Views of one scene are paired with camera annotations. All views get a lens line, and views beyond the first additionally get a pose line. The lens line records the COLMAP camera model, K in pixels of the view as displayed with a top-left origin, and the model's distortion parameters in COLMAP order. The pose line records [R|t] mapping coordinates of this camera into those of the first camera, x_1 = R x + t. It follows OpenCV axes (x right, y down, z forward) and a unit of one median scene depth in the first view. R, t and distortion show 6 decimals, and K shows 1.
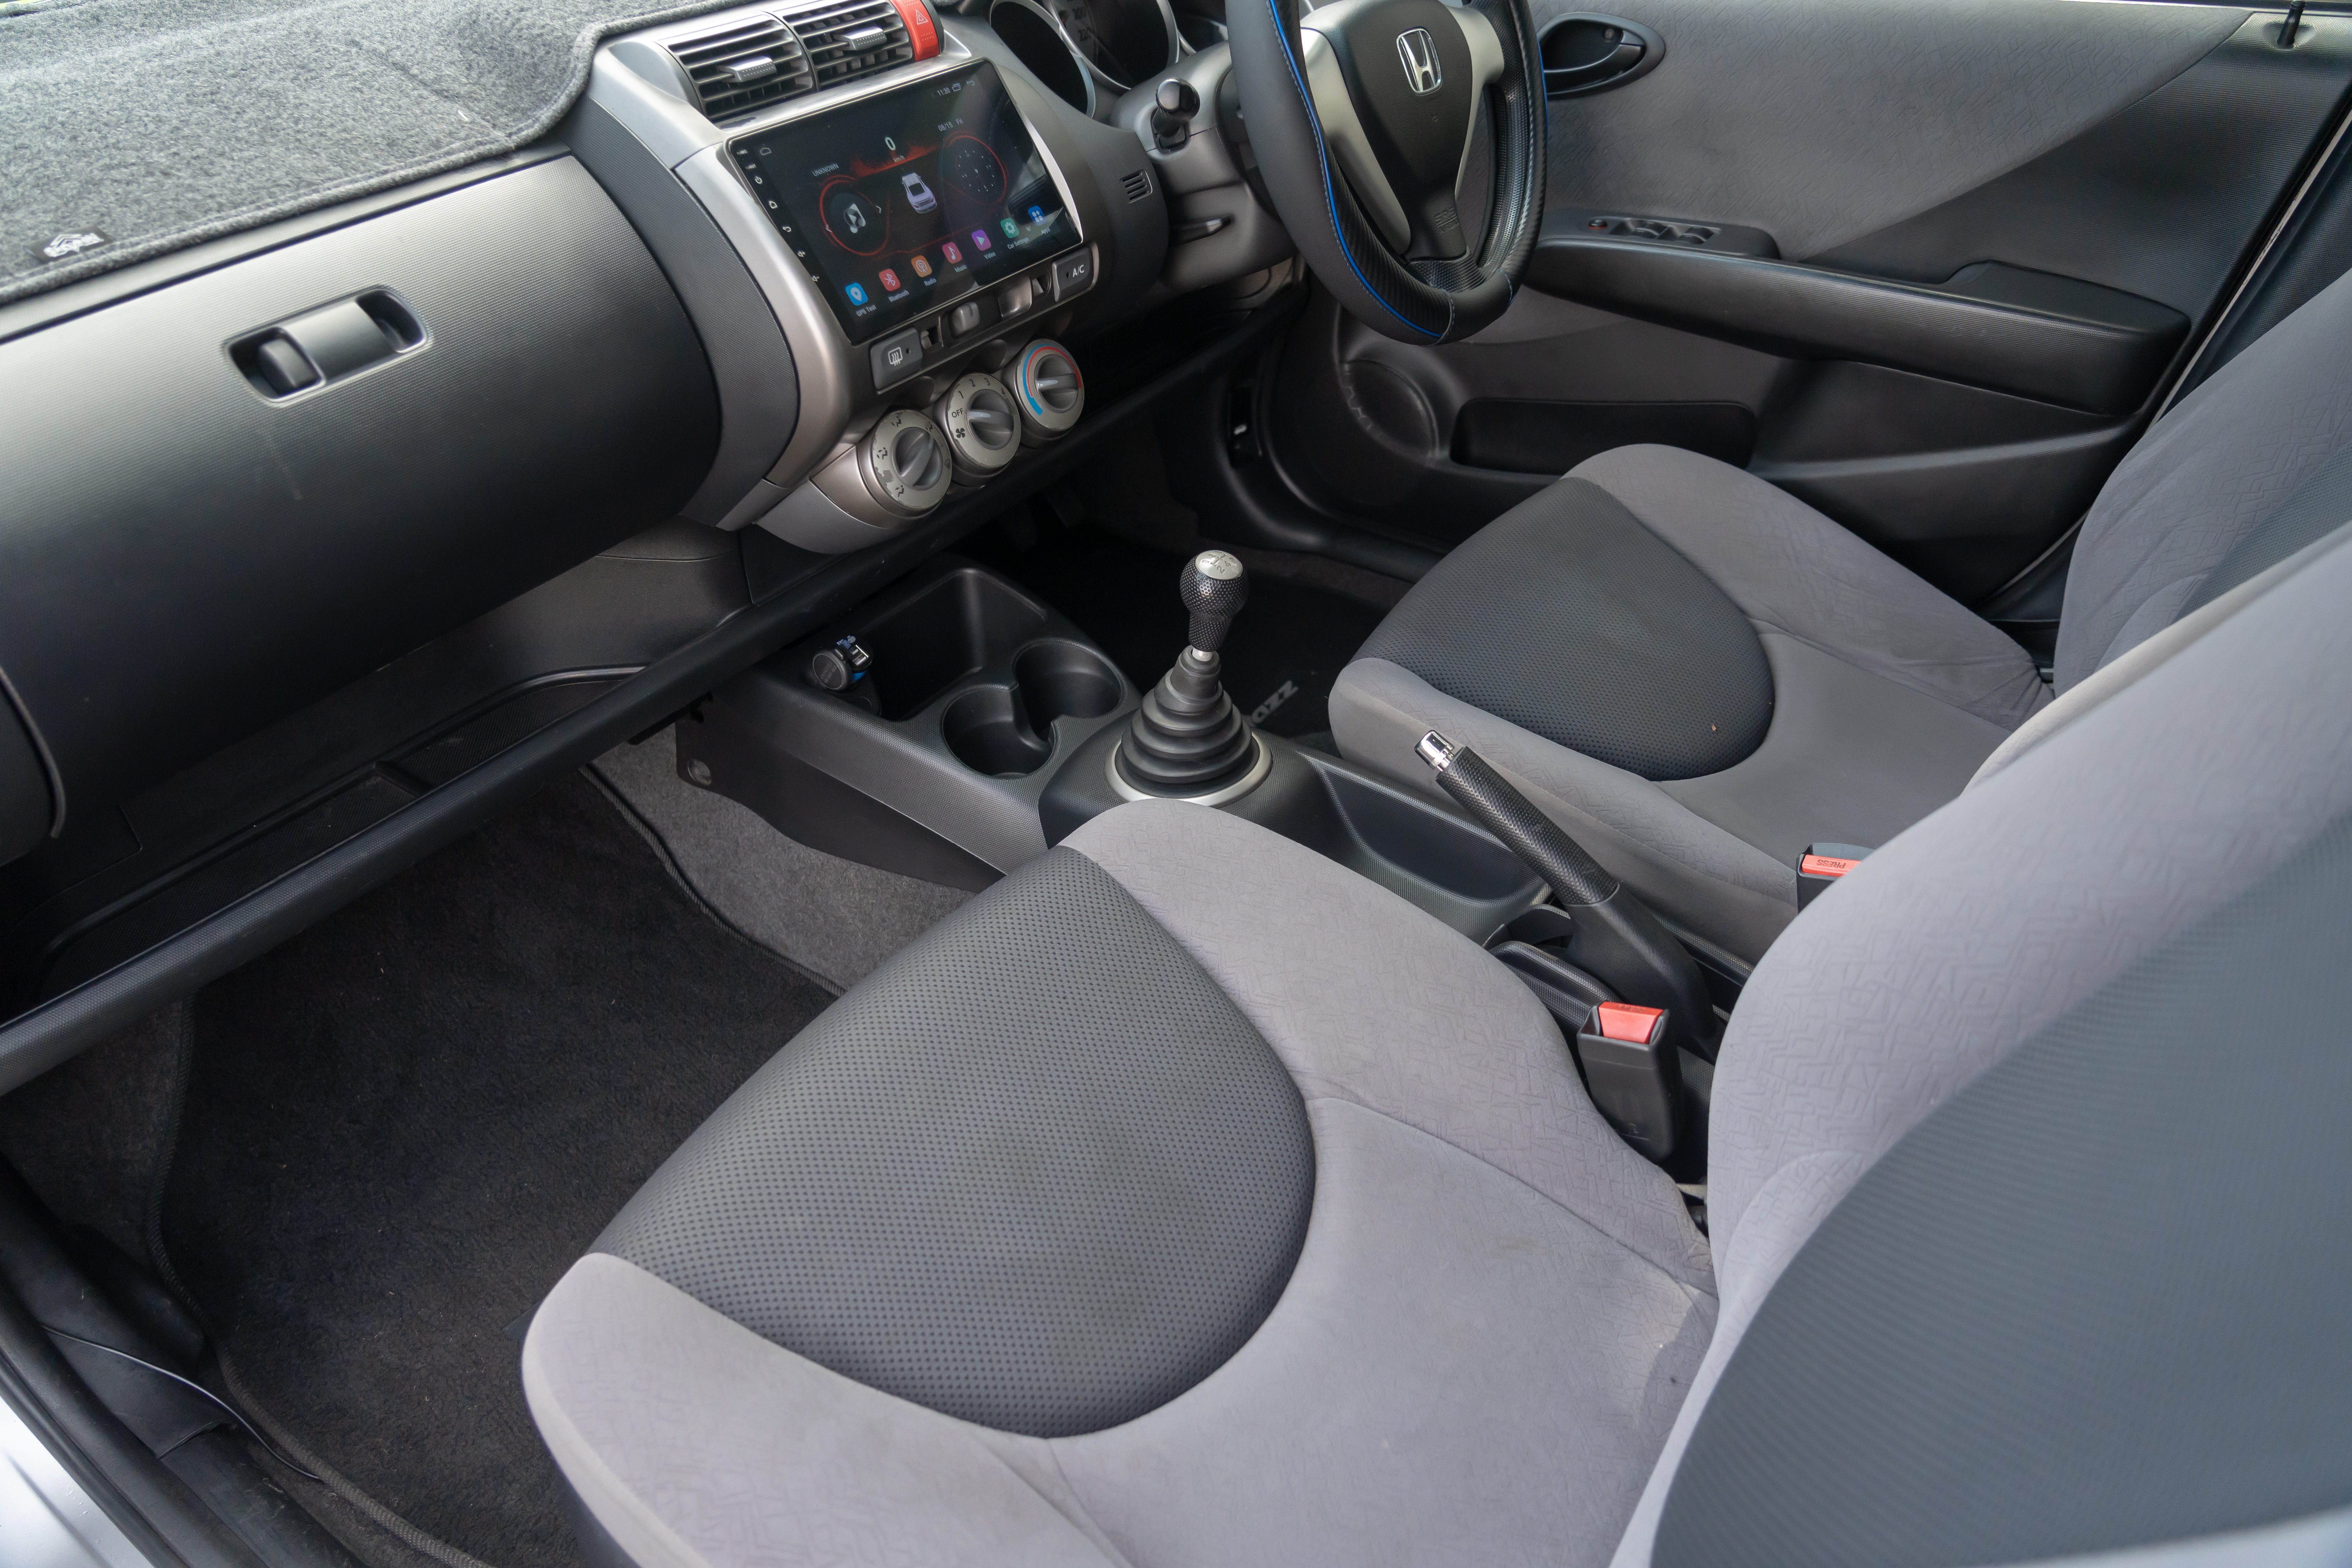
lens RADIAL K [[1585.8, 0, 1199.7], [0, 1585.8, 776.8], [0, 0, 1]] dist [-0.028564, 0.018565]
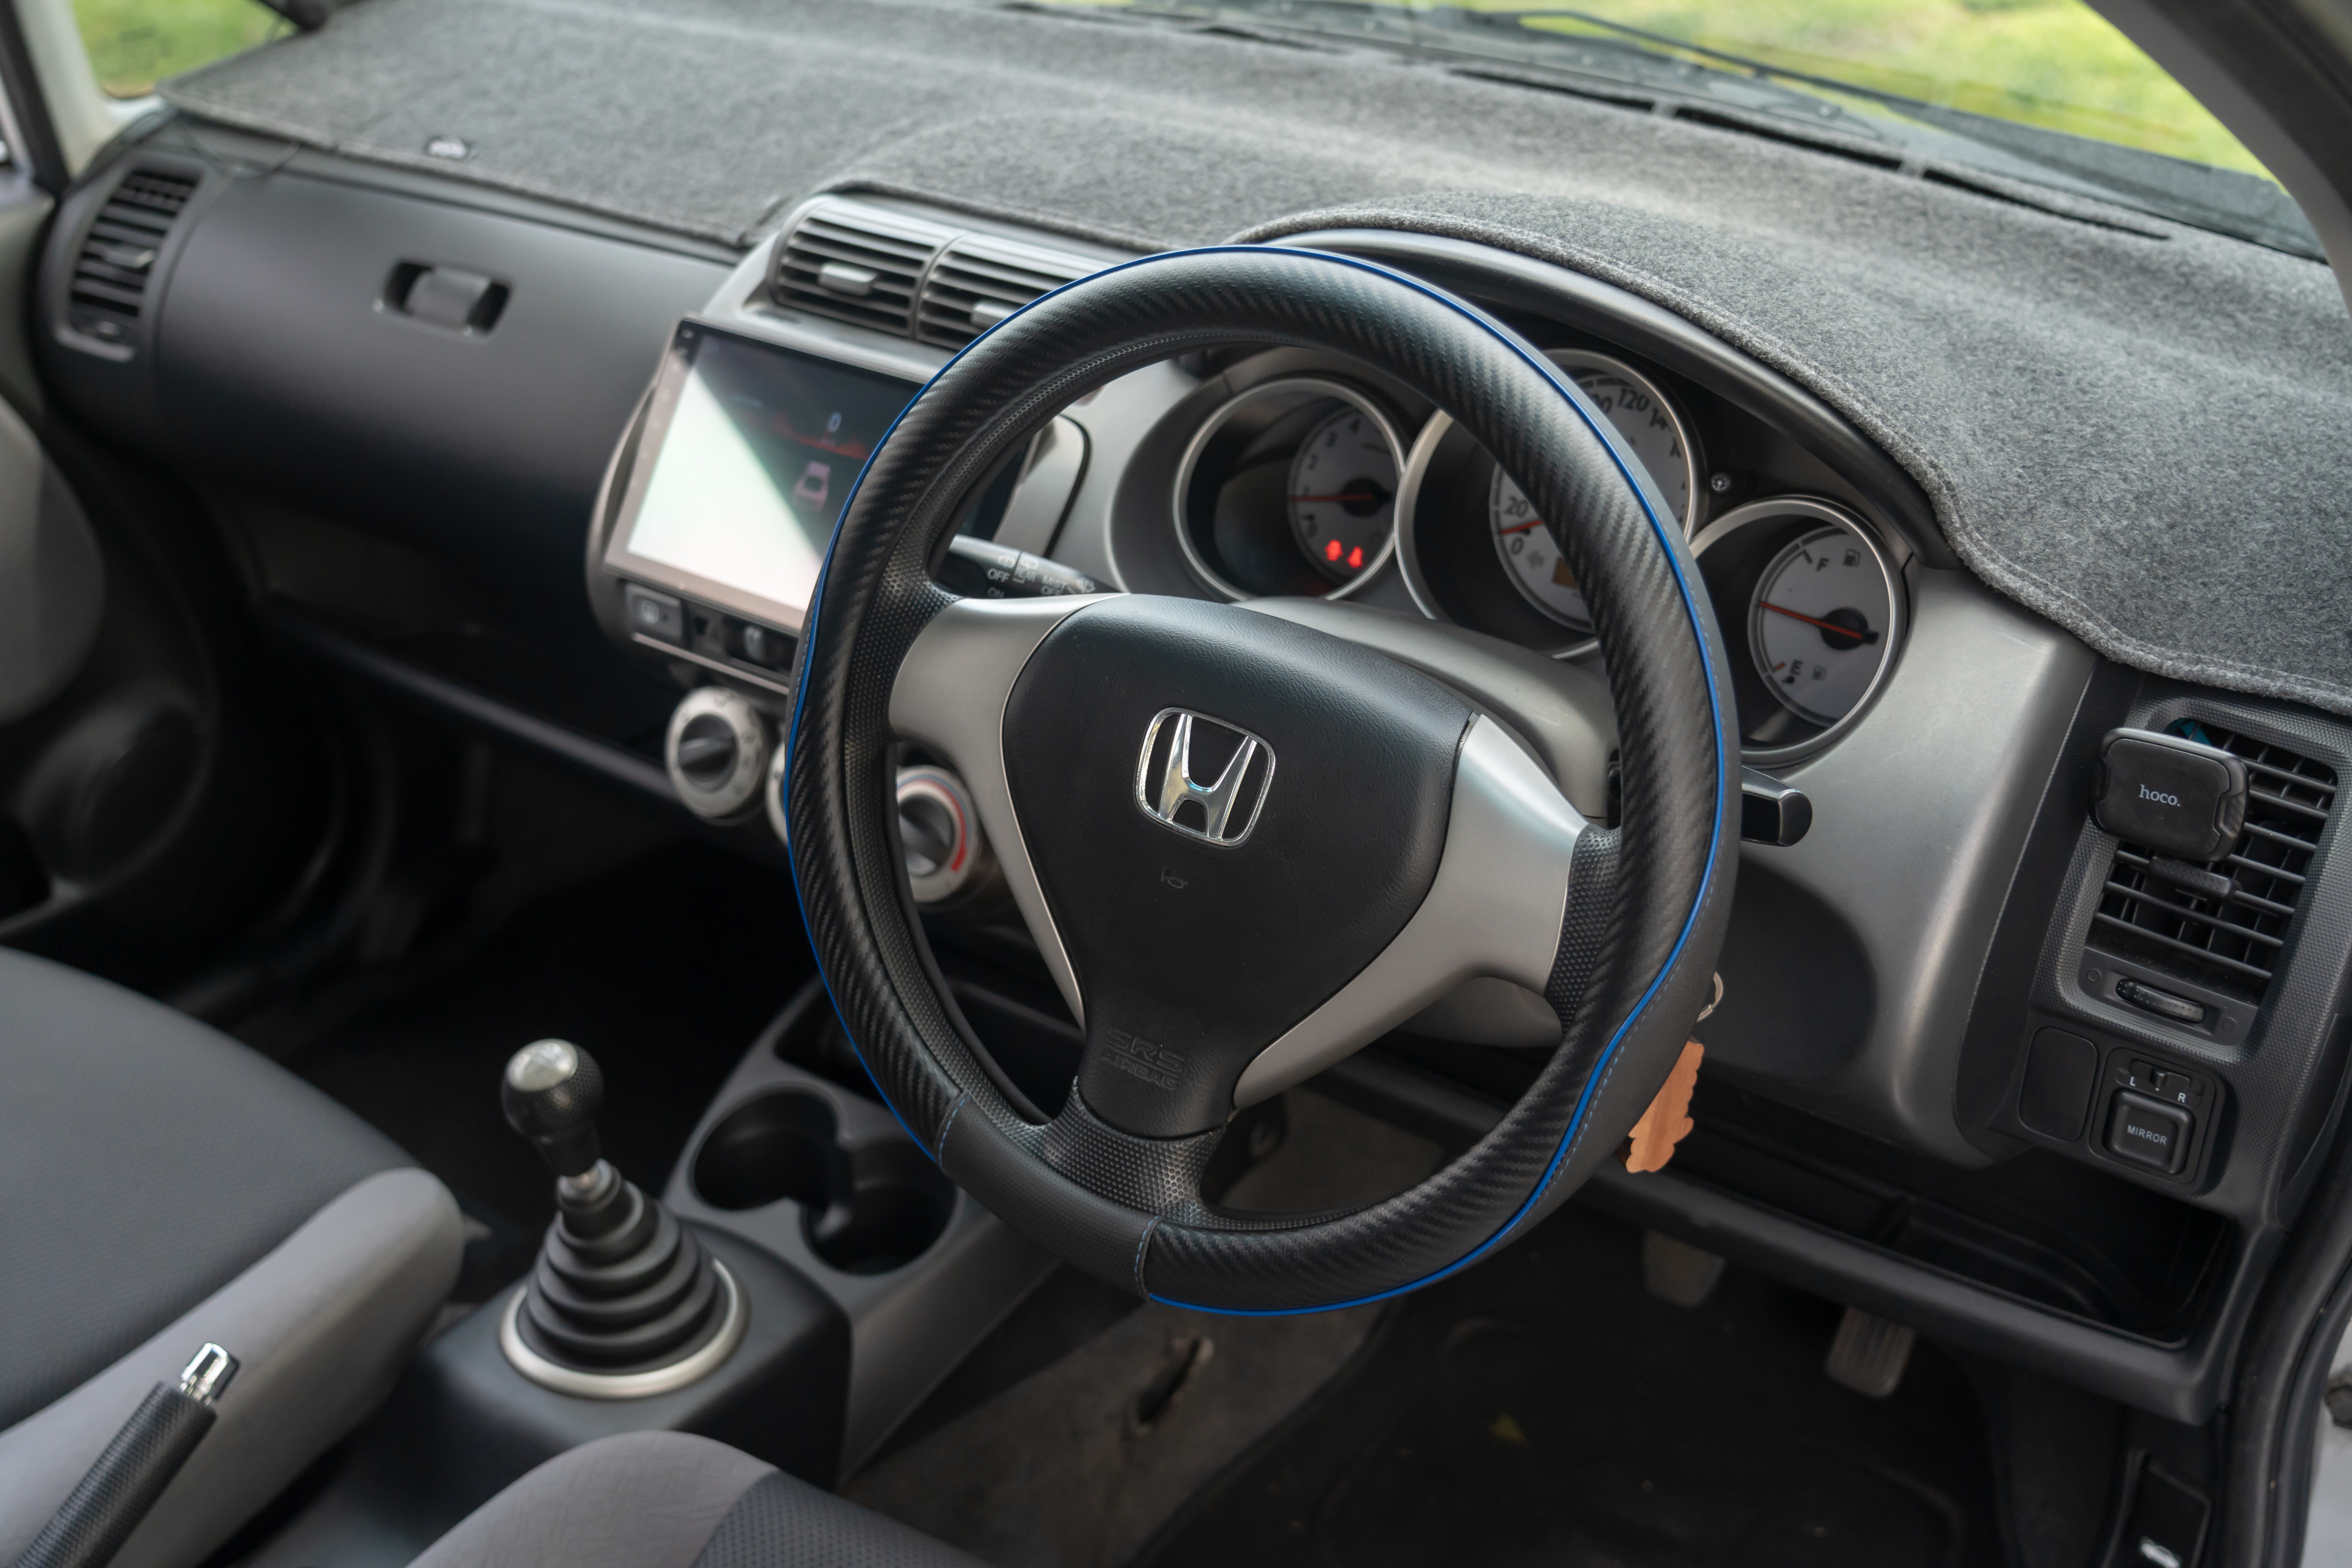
lens RADIAL K [[2535.5, 0, 1191.6], [0, 2535.5, 794.1], [0, 0, 1]] dist [0.041252, 0.000000]
pose [[-0.016733, 0.505640, -0.862583, 0.888274], [-0.605036, 0.681706, 0.411348, -0.823105], [0.796022, 0.528777, 0.294523, 0.800132]]
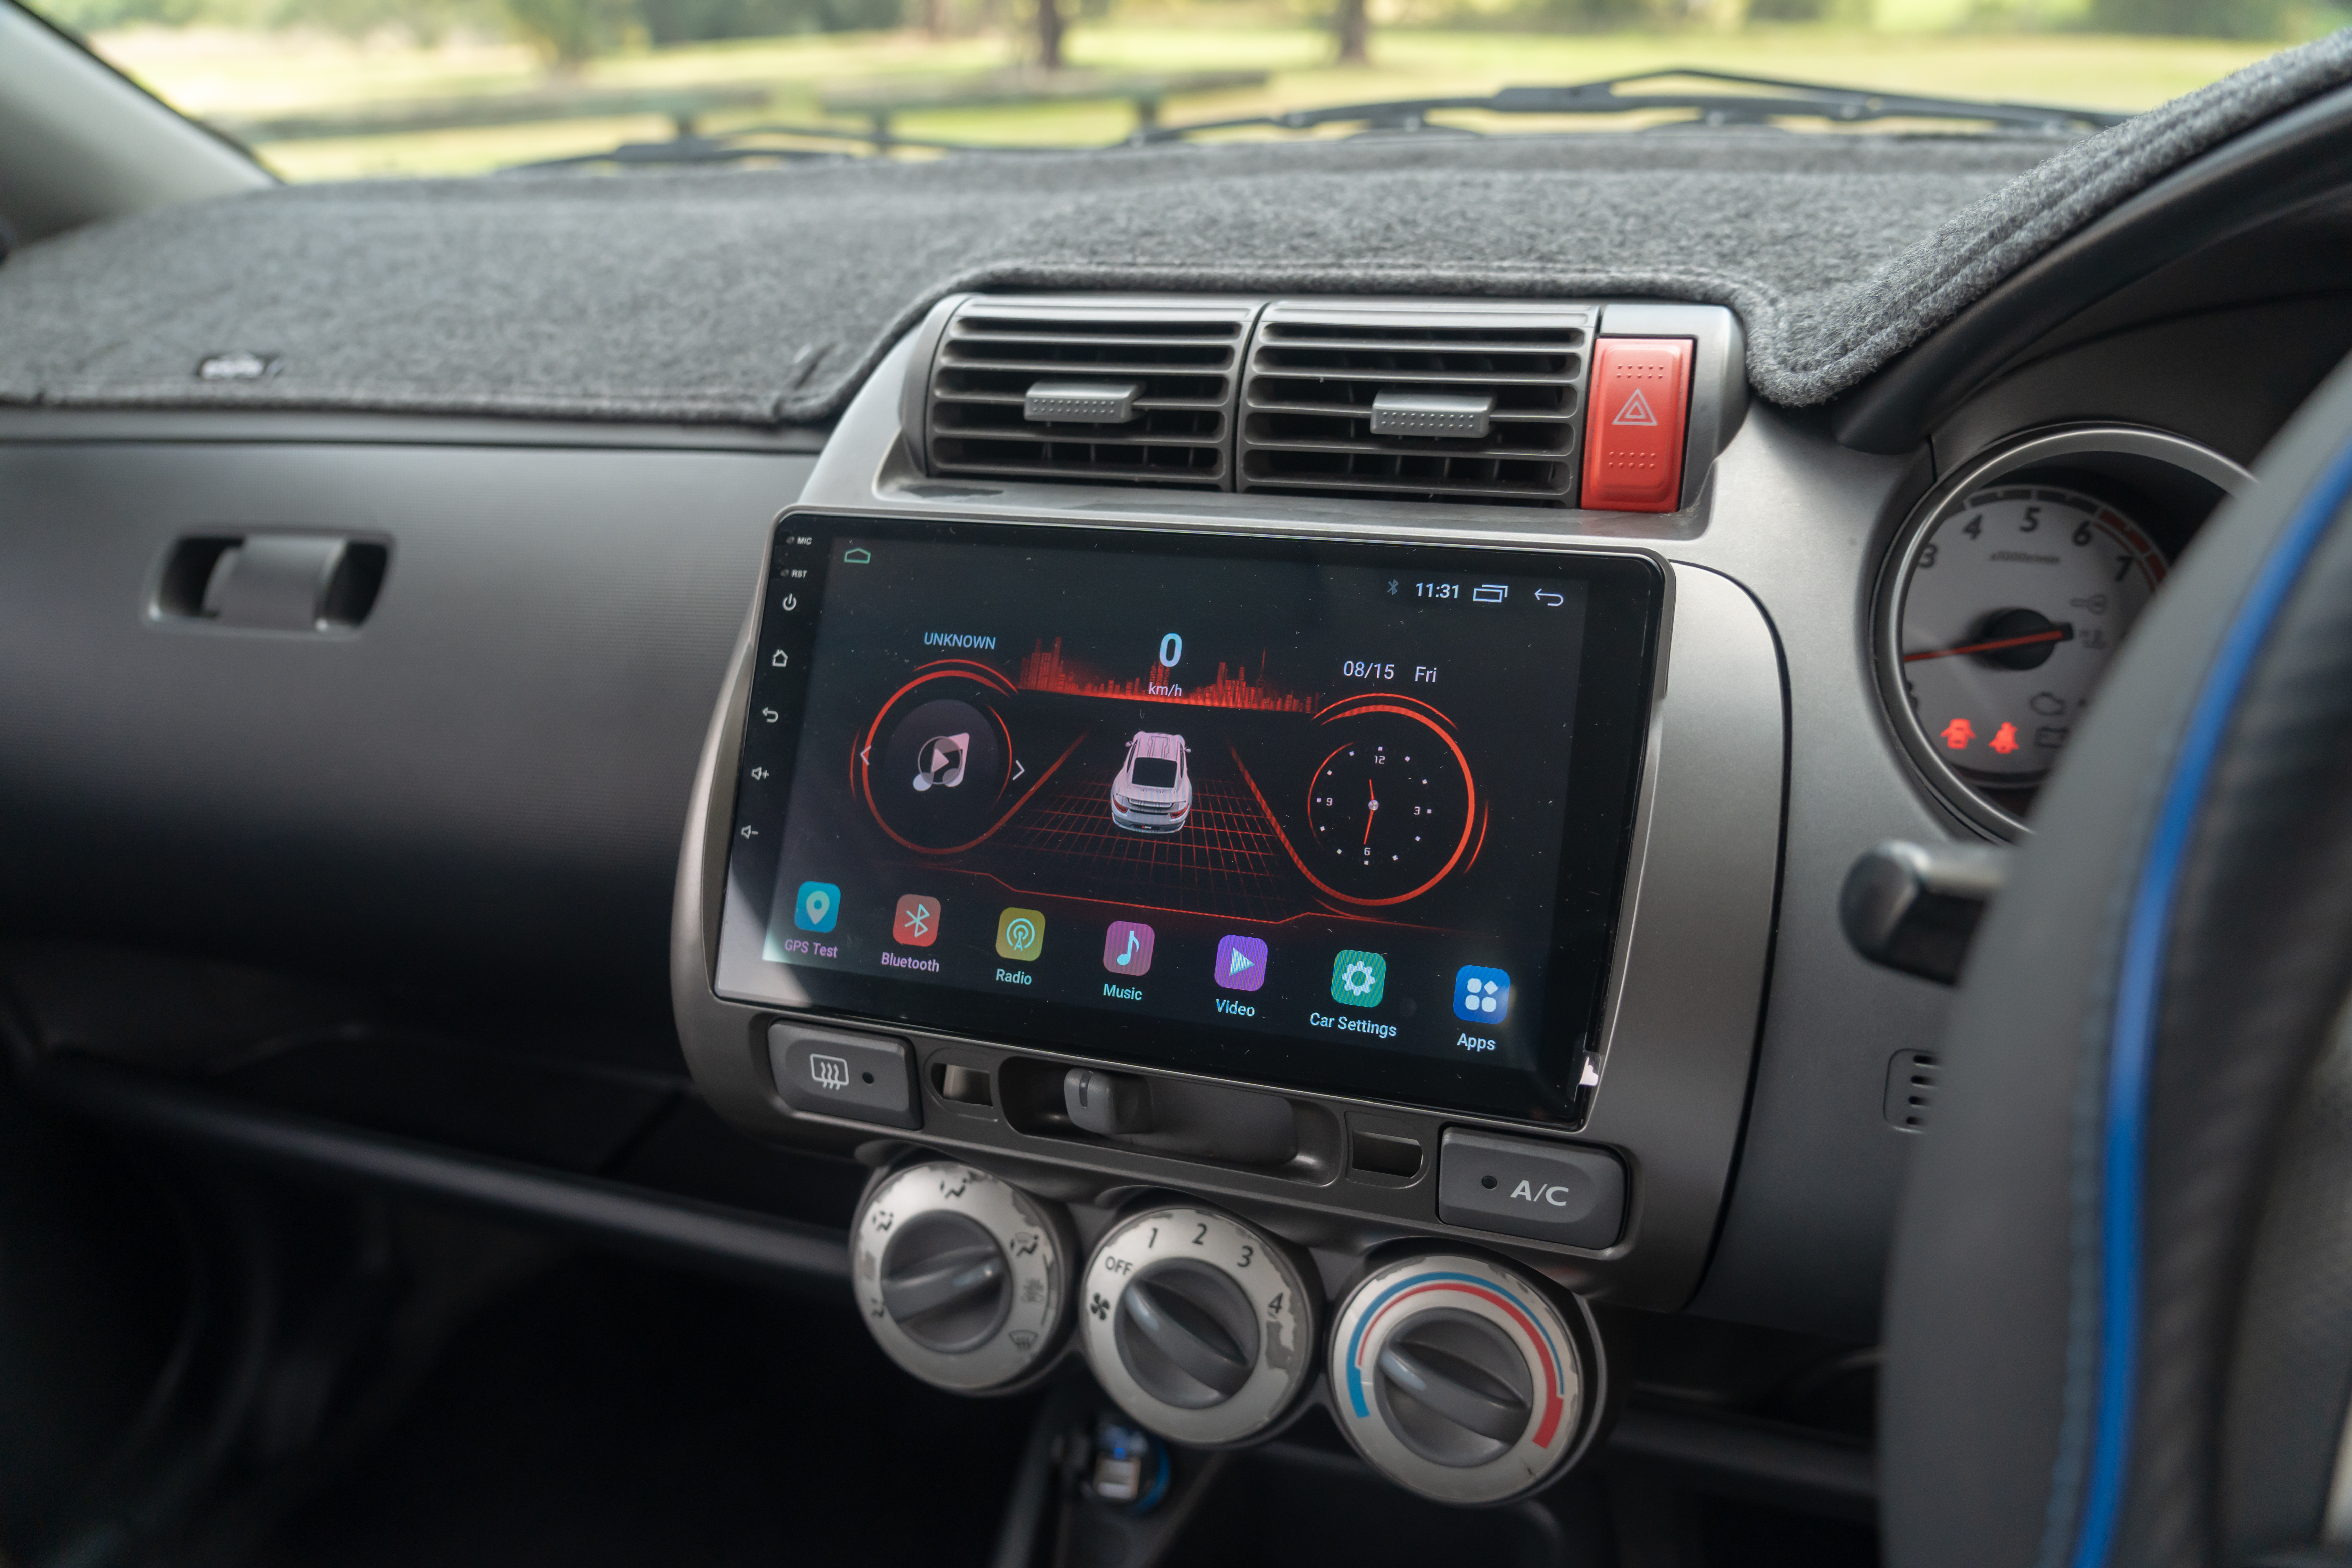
lens RADIAL K [[1585.8, 0, 1192.5], [0, 1585.8, 781.9], [0, 0, 1]] dist [-0.028564, 0.018565]
pose [[0.299508, 0.423966, -0.854721, 0.149499], [-0.546869, 0.810367, 0.210333, -0.424790], [0.781811, 0.404424, 0.474565, 0.761527]]
